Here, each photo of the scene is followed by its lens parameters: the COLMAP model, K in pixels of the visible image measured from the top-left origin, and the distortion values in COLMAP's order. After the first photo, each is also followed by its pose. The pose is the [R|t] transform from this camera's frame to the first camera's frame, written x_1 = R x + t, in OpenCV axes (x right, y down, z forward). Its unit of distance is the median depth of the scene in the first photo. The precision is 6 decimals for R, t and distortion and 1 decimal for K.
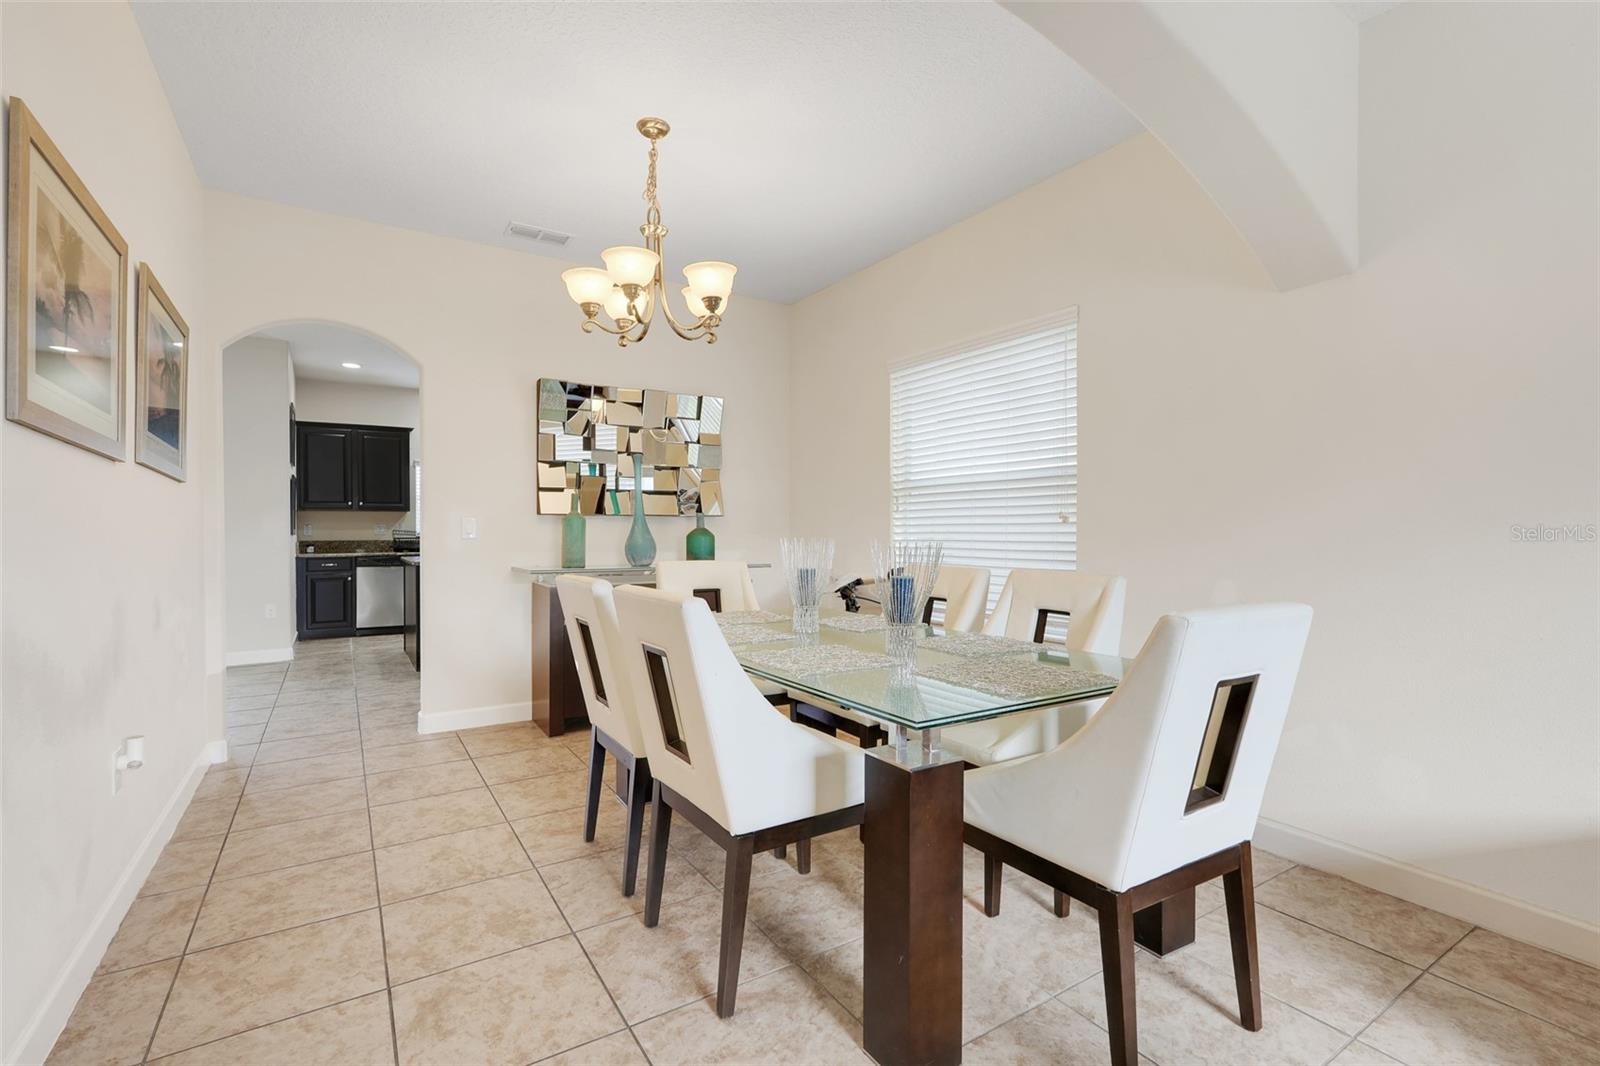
lens RADIAL K [[710.0, 0, 797.6], [0, 710.0, 531.4], [0, 0, 1]] dist [-0.004535, 0.002669]
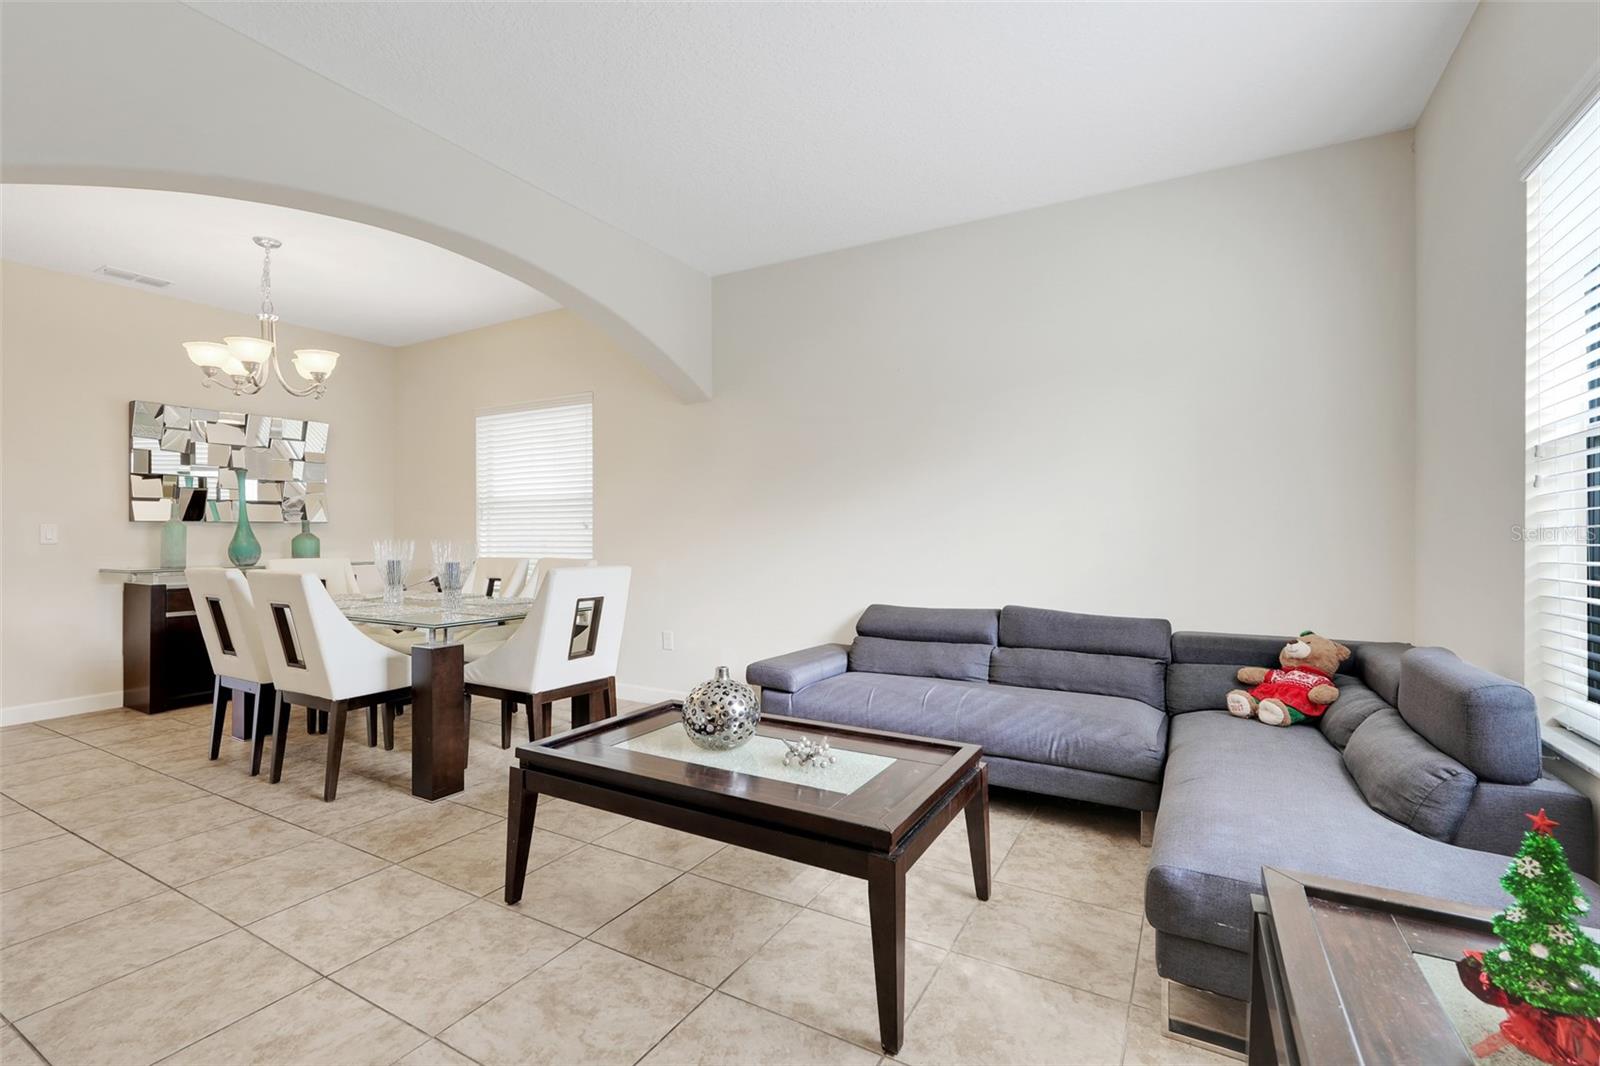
lens RADIAL K [[710.0, 0, 798.3], [0, 710.0, 531.0], [0, 0, 1]] dist [-0.004535, 0.002669]
pose [[0.887621, -0.002823, 0.460566, 0.068083], [0.004576, 0.999986, -0.002690, -0.001293], [-0.460552, 0.004495, 0.887621, -0.614756]]
